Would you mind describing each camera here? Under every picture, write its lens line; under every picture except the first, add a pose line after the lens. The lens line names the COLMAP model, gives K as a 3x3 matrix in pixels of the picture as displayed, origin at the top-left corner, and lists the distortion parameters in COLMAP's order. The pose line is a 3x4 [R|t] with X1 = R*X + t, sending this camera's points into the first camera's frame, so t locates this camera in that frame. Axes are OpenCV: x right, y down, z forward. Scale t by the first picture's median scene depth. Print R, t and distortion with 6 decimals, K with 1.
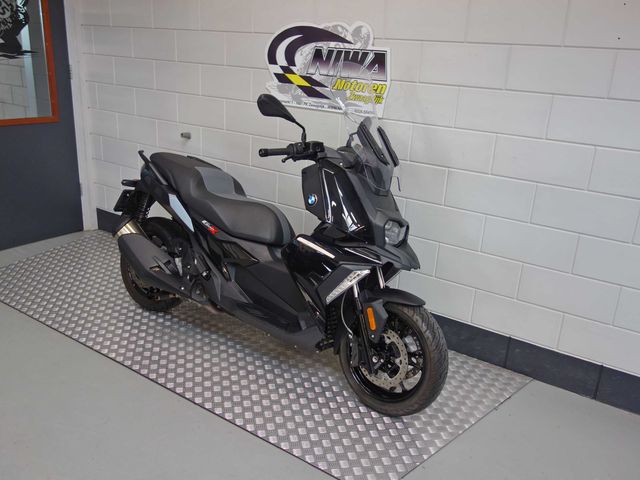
lens RADIAL K [[558.6, 0, 320.0], [0, 558.6, 240.0], [0, 0, 1]] dist [0.010625, -0.000718]
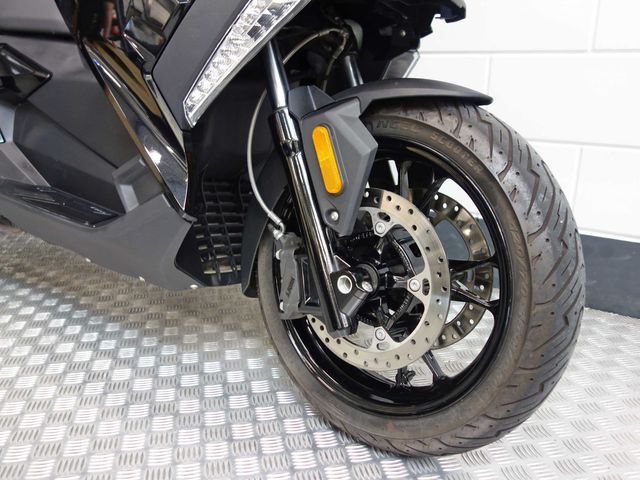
lens RADIAL K [[558.6, 0, 320.0], [0, 558.6, 240.0], [0, 0, 1]] dist [0.010625, -0.000718]
pose [[0.998579, -0.051055, -0.015287, 0.088856], [0.050714, 0.998472, -0.021958, 0.190763], [0.016384, 0.021151, 0.999642, 0.665766]]
